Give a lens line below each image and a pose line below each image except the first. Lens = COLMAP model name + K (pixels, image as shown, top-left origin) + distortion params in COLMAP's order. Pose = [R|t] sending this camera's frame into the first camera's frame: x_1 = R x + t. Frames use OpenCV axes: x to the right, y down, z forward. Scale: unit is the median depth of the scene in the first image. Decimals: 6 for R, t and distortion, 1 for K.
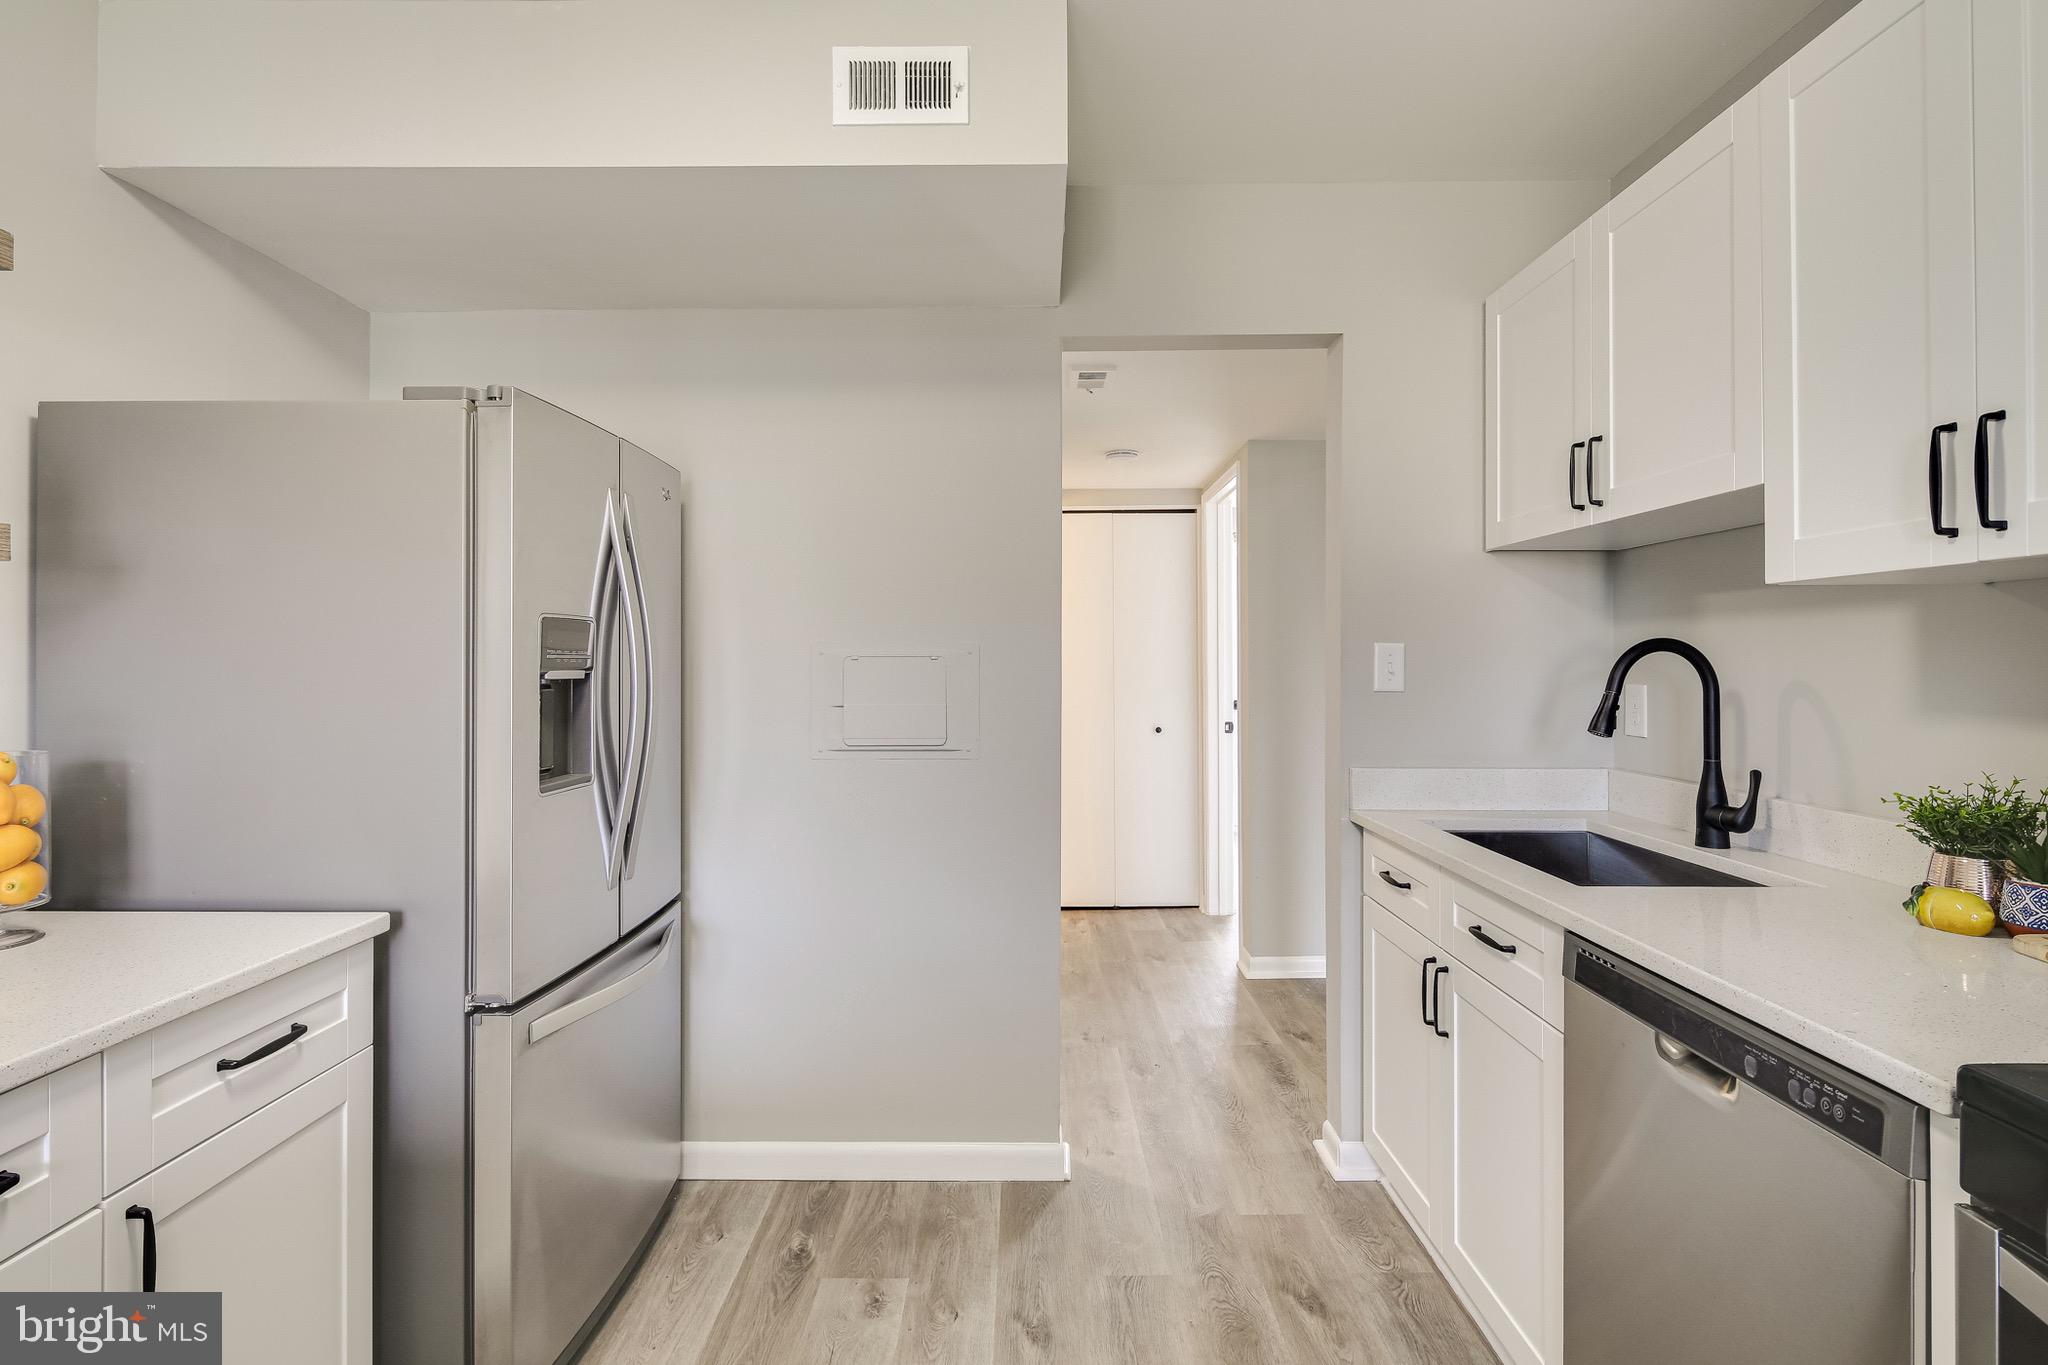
lens RADIAL K [[1000.4, 0, 1021.1], [0, 1000.4, 662.7], [0, 0, 1]] dist [0.005190, -0.004550]
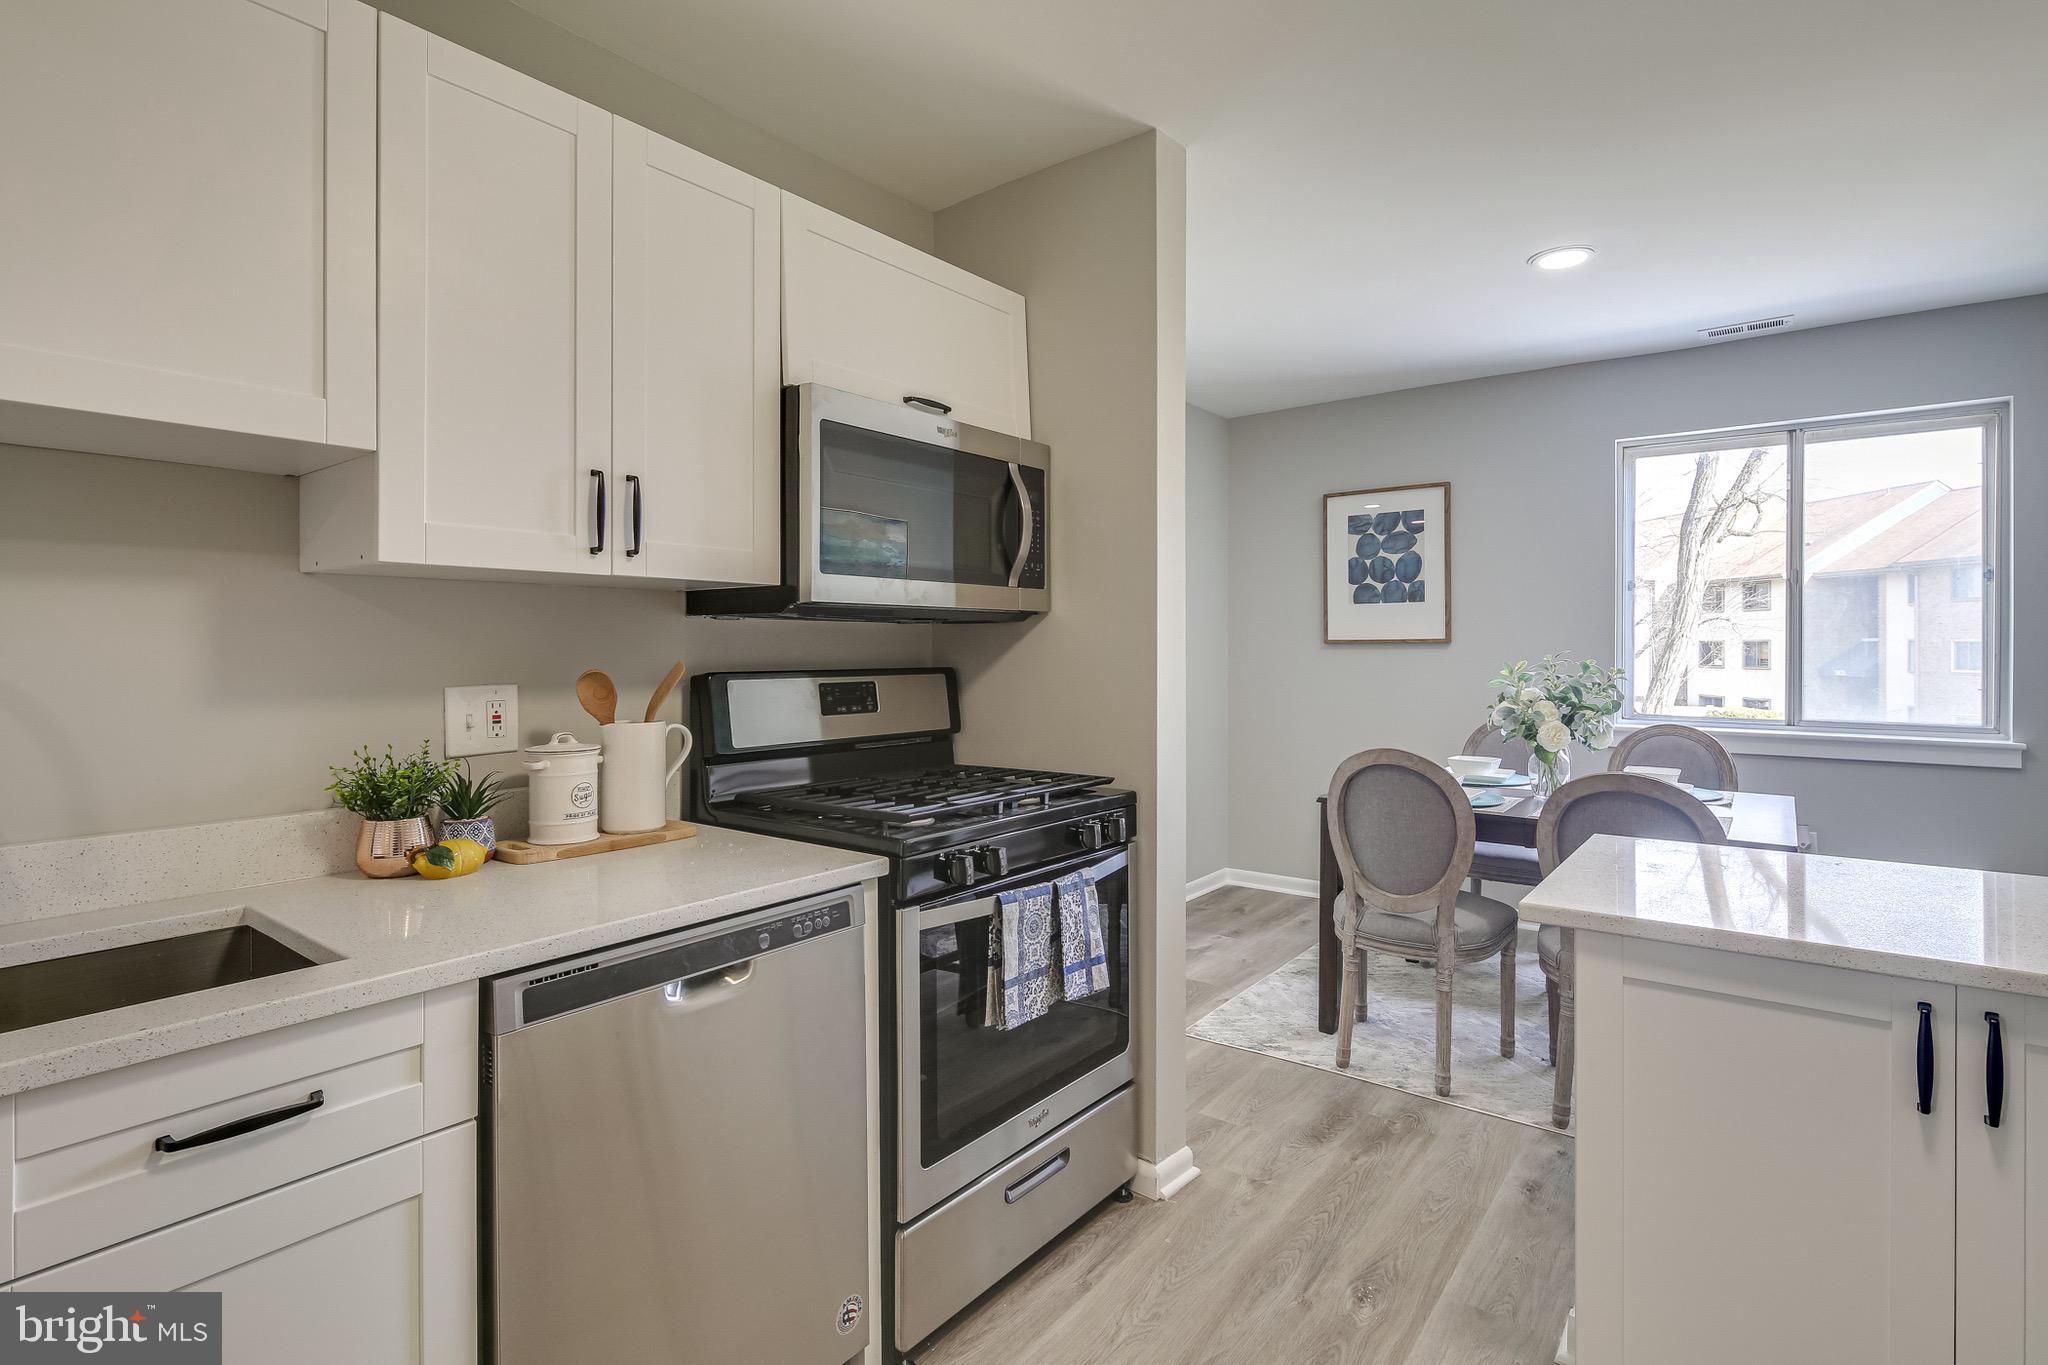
lens RADIAL K [[1000.4, 0, 1026.2], [0, 1000.4, 649.0], [0, 0, 1]] dist [0.005190, -0.004550]
pose [[-0.796130, 0.002376, 0.605121, -0.217645], [0.003777, 0.999992, 0.001044, 0.002057], [-0.605114, 0.003117, -0.796133, 1.052567]]
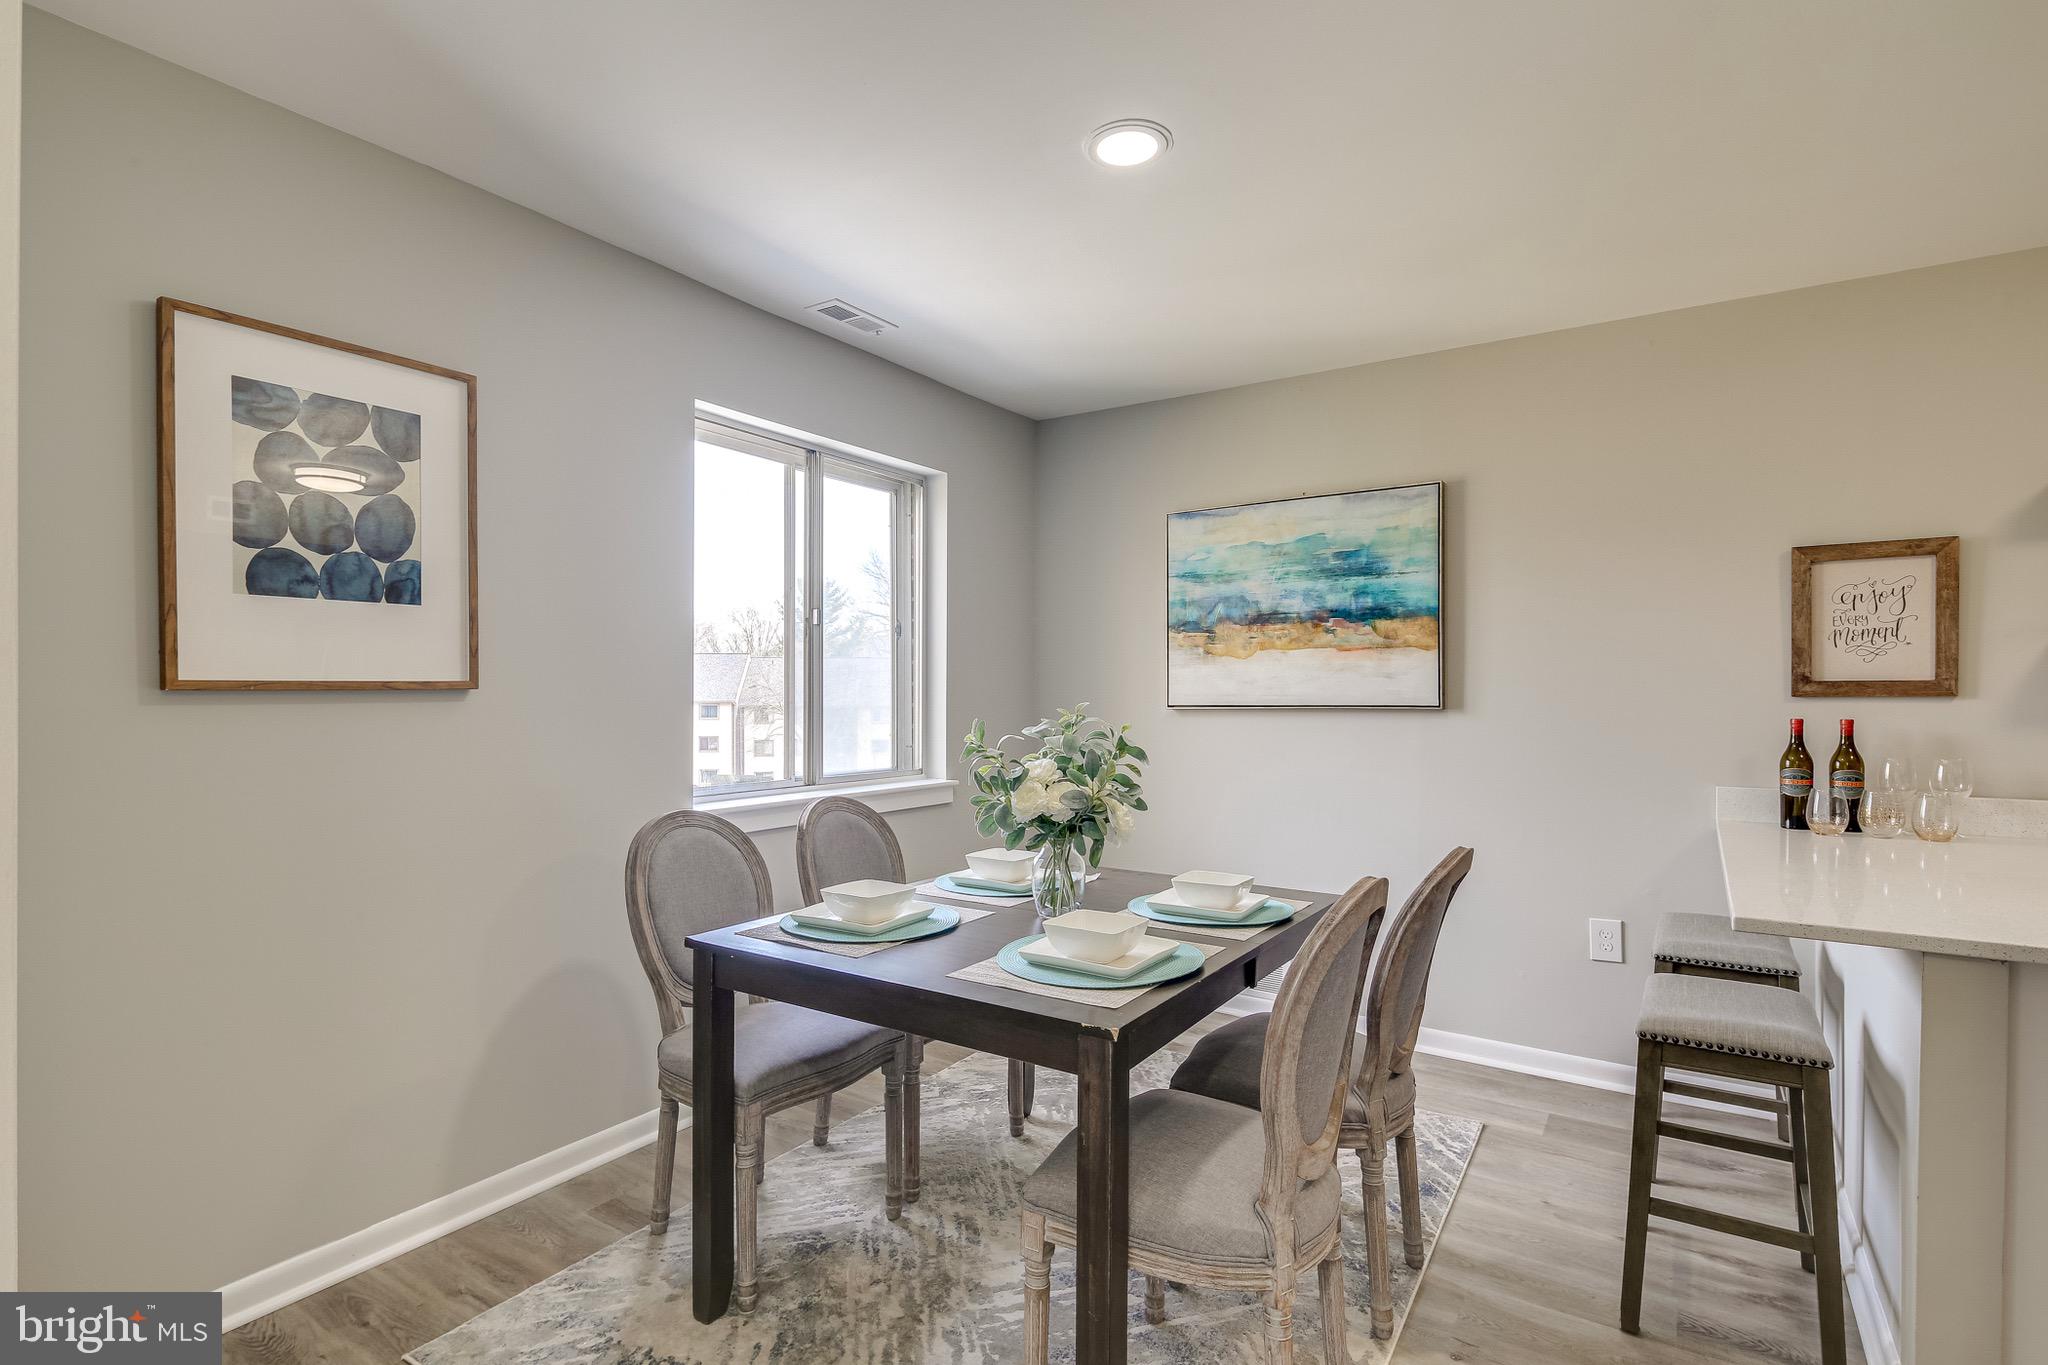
lens RADIAL K [[1000.4, 0, 1027.8], [0, 1000.4, 685.2], [0, 0, 1]] dist [0.005190, -0.004550]
pose [[-0.547231, -0.001205, -0.836981, 1.051477], [0.001582, 0.999996, -0.002474, -0.007493], [0.836980, -0.002678, -0.547227, -0.191926]]
